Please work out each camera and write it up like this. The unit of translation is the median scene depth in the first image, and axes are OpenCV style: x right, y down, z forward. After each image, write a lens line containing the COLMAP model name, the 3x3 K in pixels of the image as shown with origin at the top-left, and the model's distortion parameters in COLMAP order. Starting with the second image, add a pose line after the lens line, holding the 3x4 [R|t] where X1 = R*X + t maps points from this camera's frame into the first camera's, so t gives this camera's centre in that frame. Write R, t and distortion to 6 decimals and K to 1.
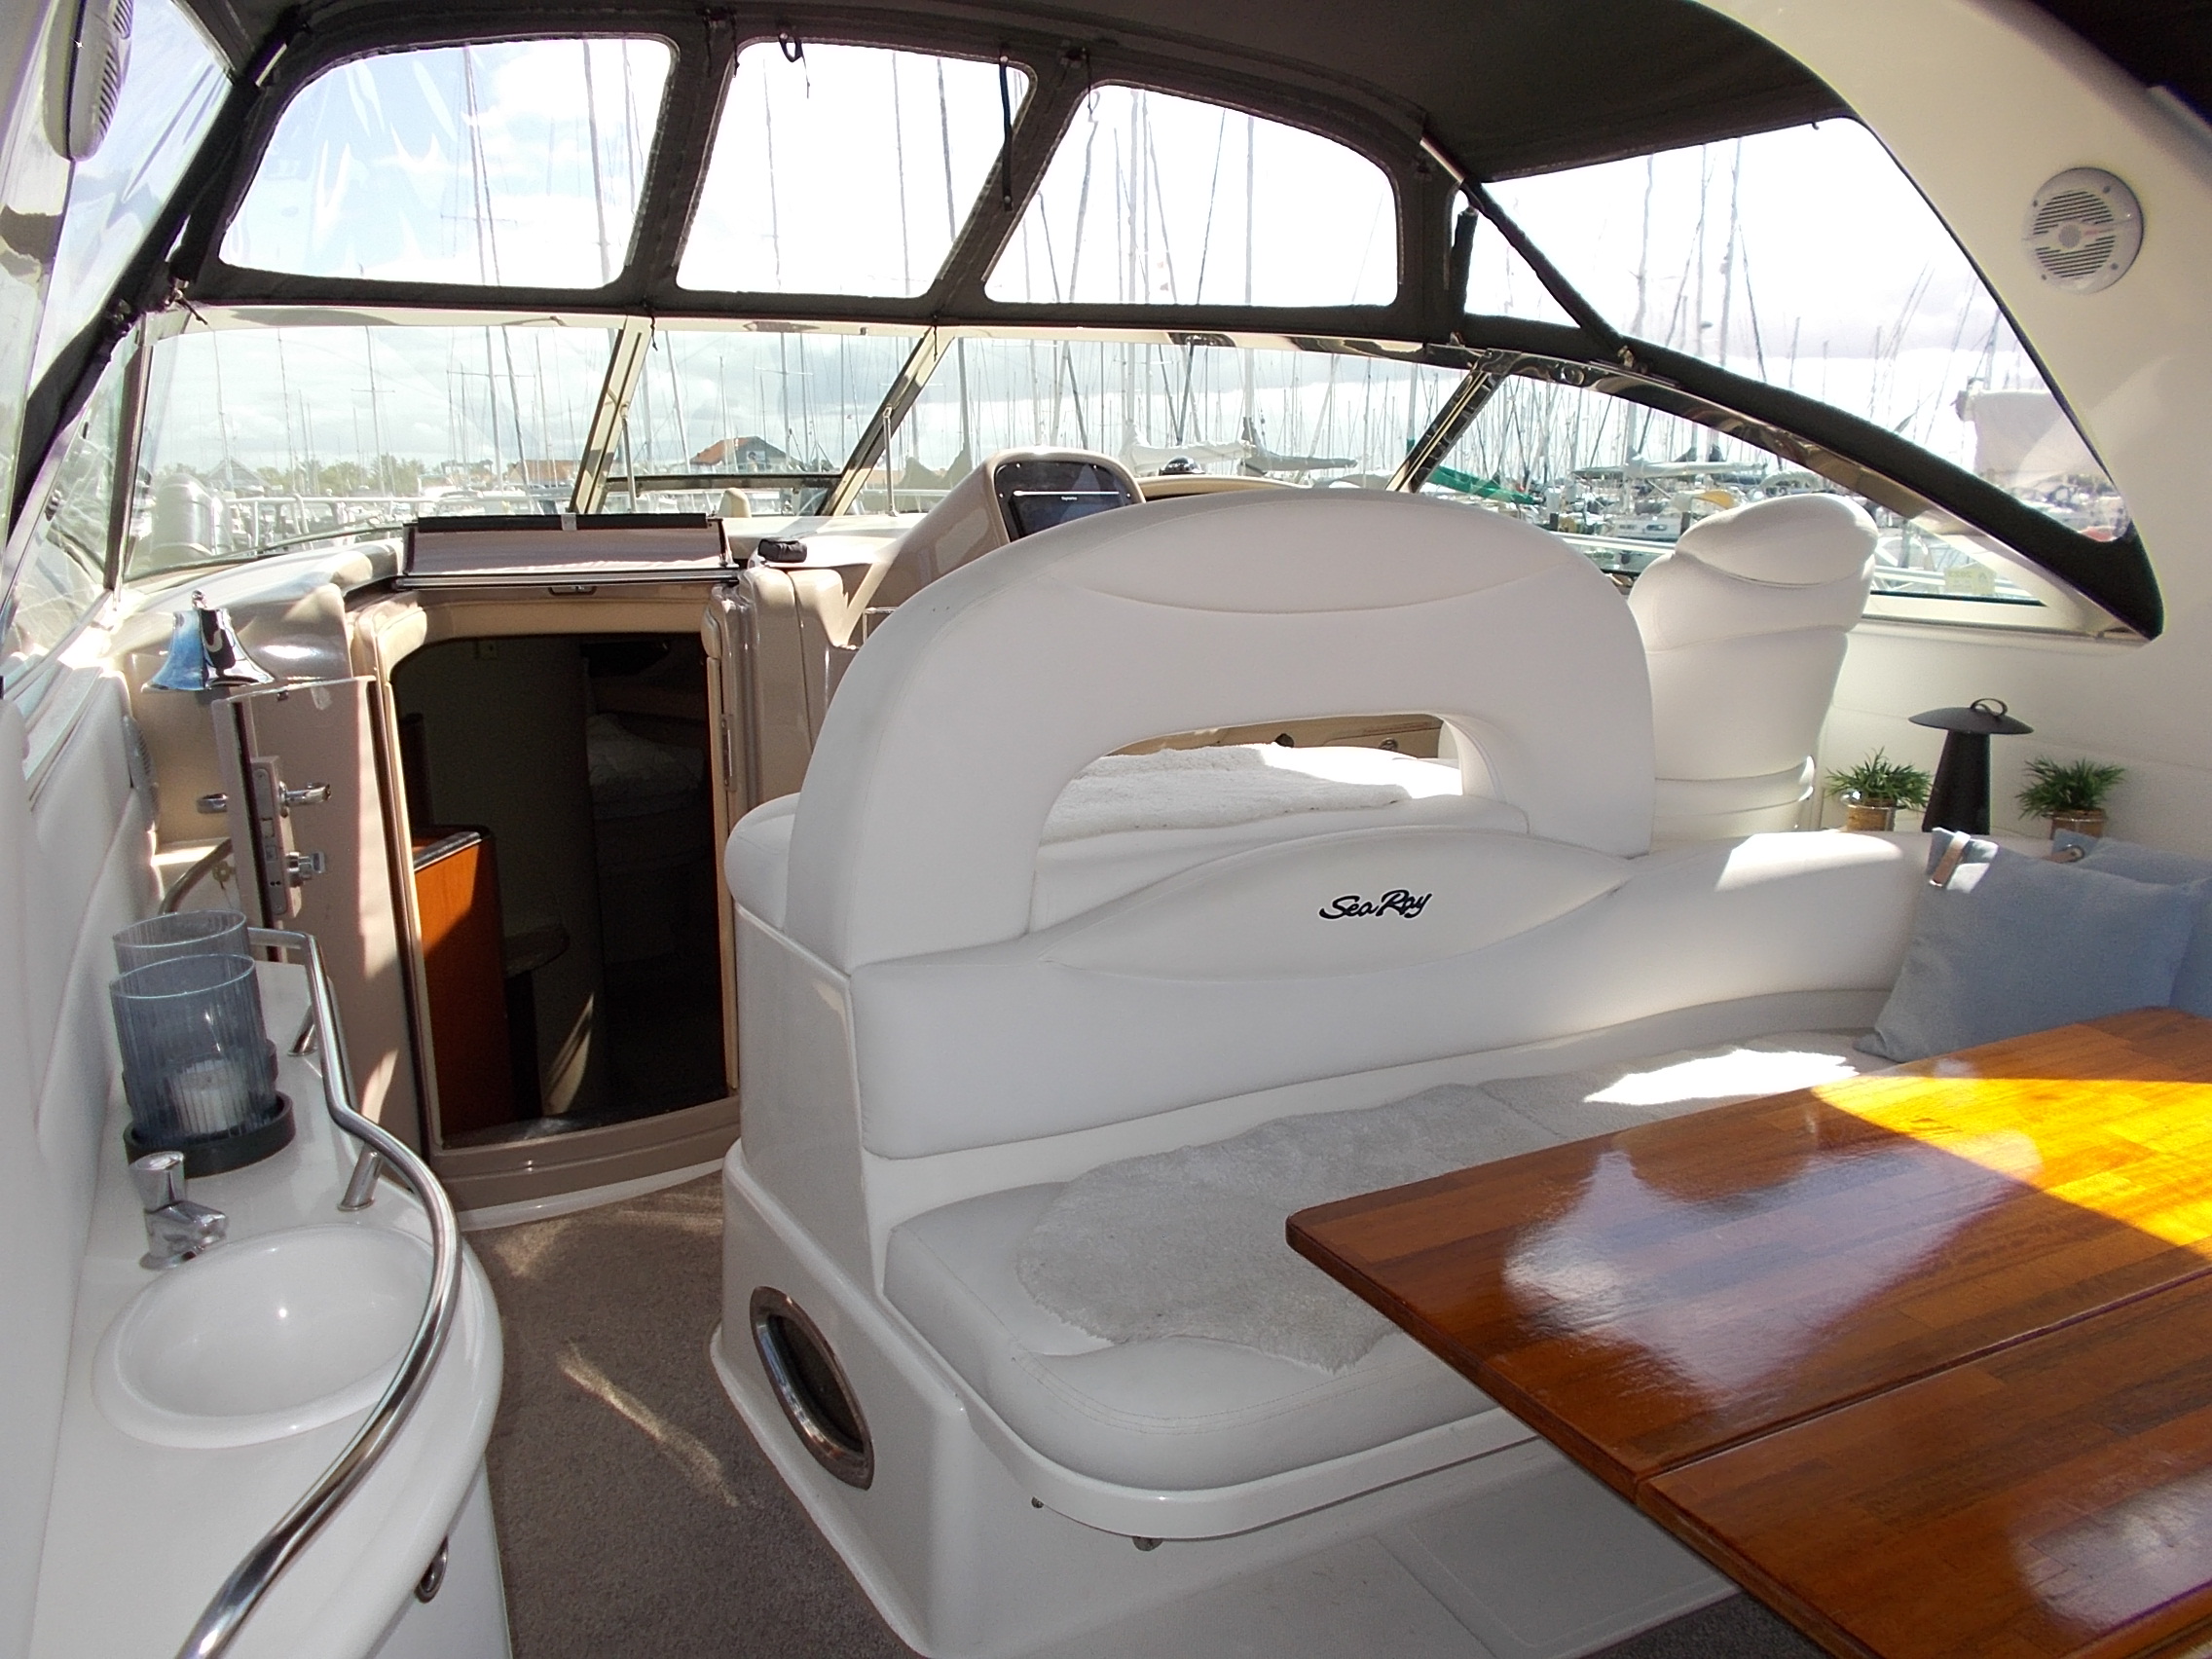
lens RADIAL K [[1632.2, 0, 1096.2], [0, 1632.2, 827.1], [0, 0, 1]] dist [-0.014280, -0.006358]
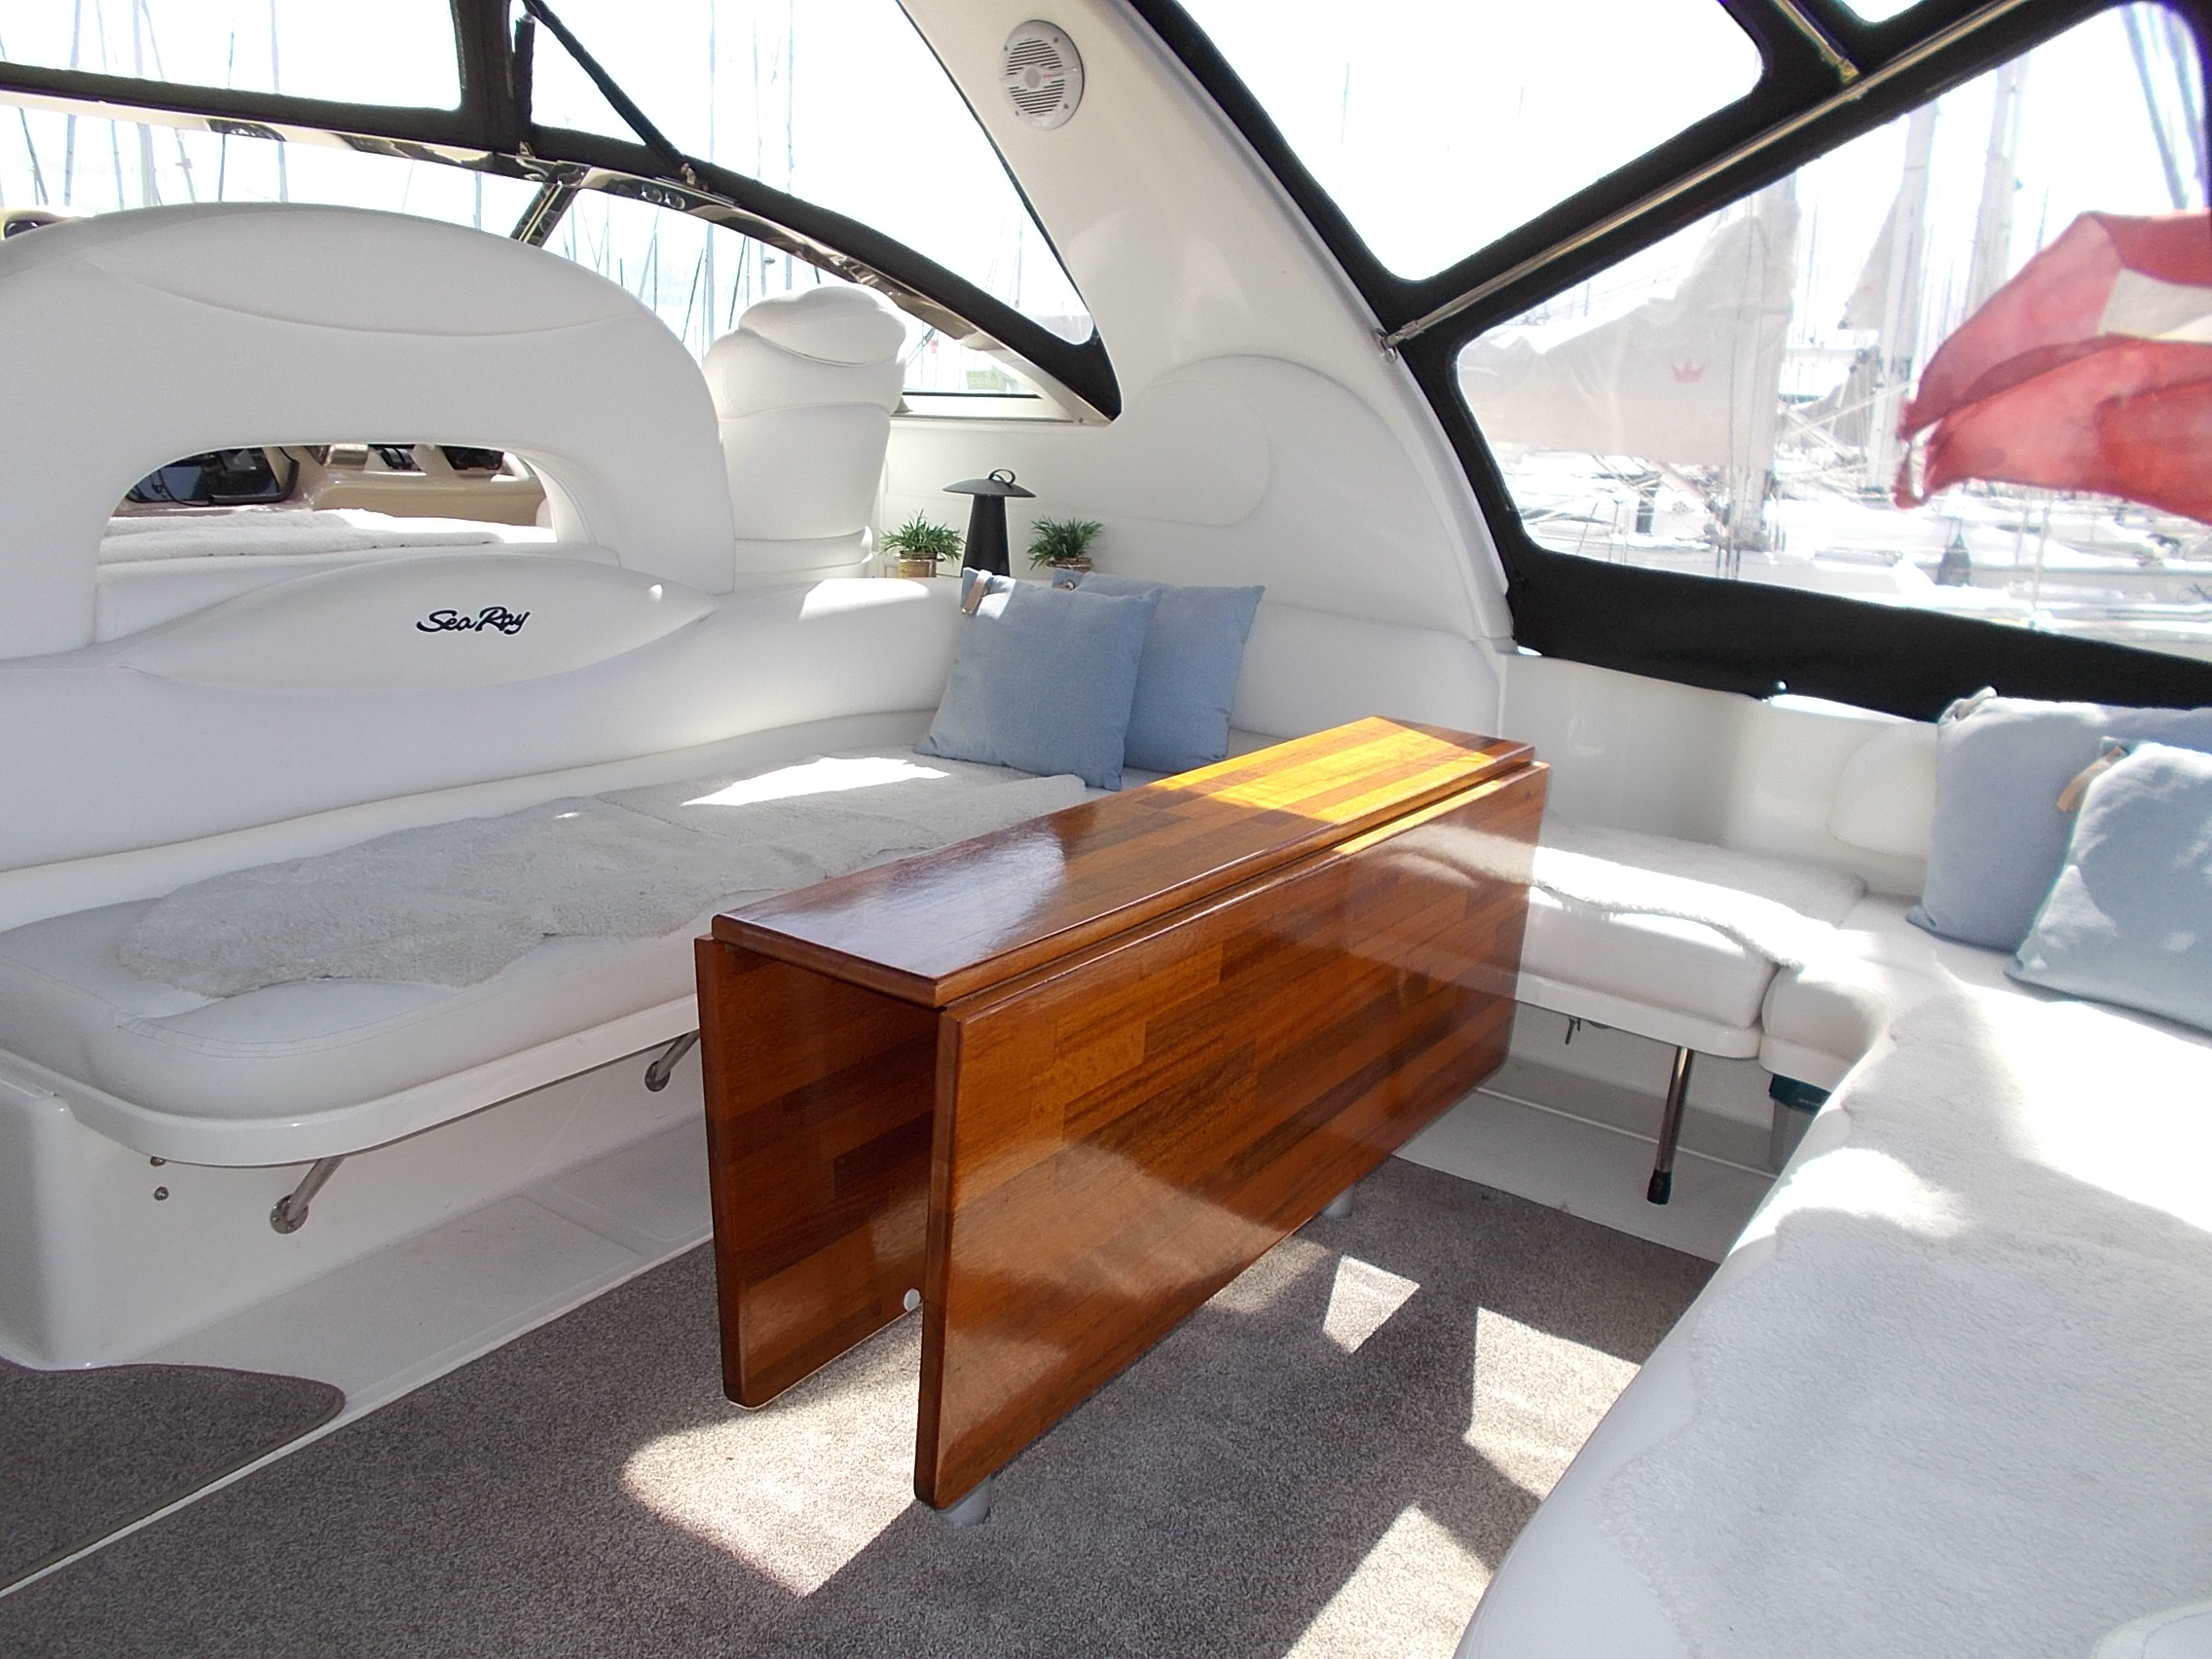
lens RADIAL K [[1632.2, 0, 1096.2], [0, 1632.2, 827.1], [0, 0, 1]] dist [-0.014280, -0.006358]
pose [[0.867311, -0.087108, 0.490085, -0.005442], [0.067053, 0.996040, 0.058372, 0.120110], [-0.493229, -0.017766, 0.869718, -0.092006]]
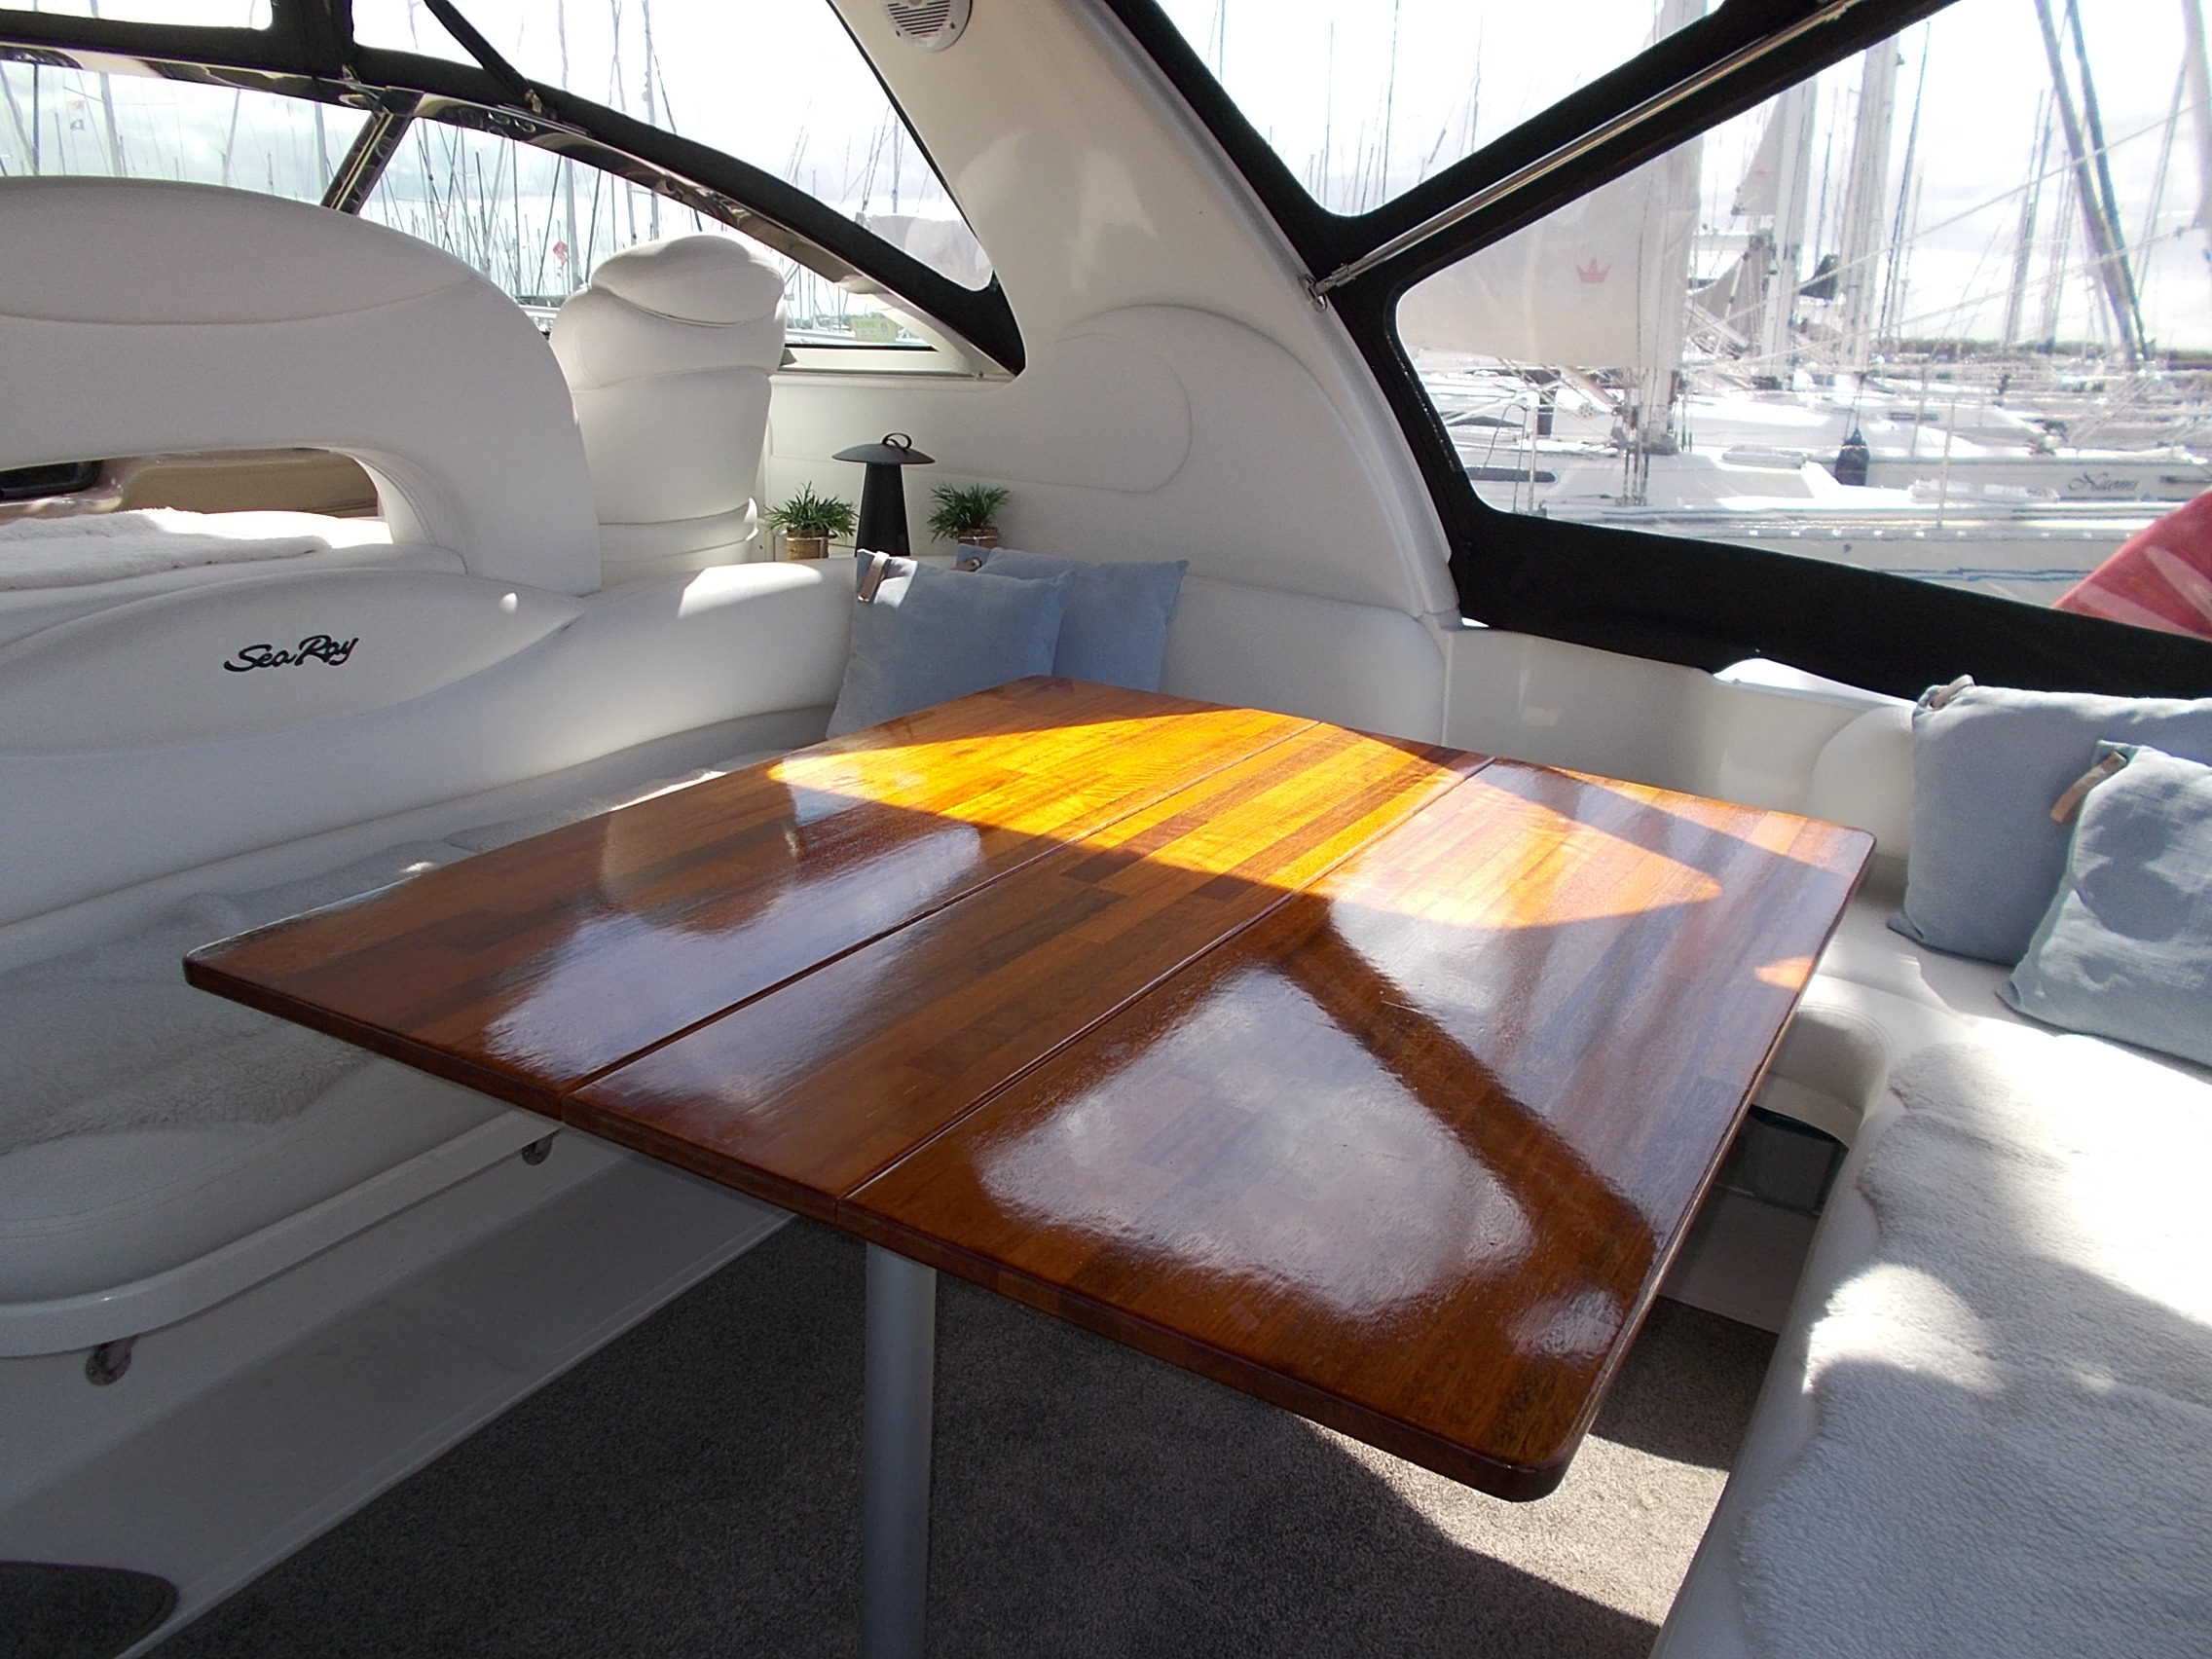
lens RADIAL K [[1632.2, 0, 1096.2], [0, 1632.2, 827.1], [0, 0, 1]] dist [-0.014280, -0.006358]
pose [[0.836939, -0.146341, 0.527369, 0.043975], [0.094954, 0.987802, 0.123415, 0.061046], [-0.538996, -0.053215, 0.840625, -0.011564]]
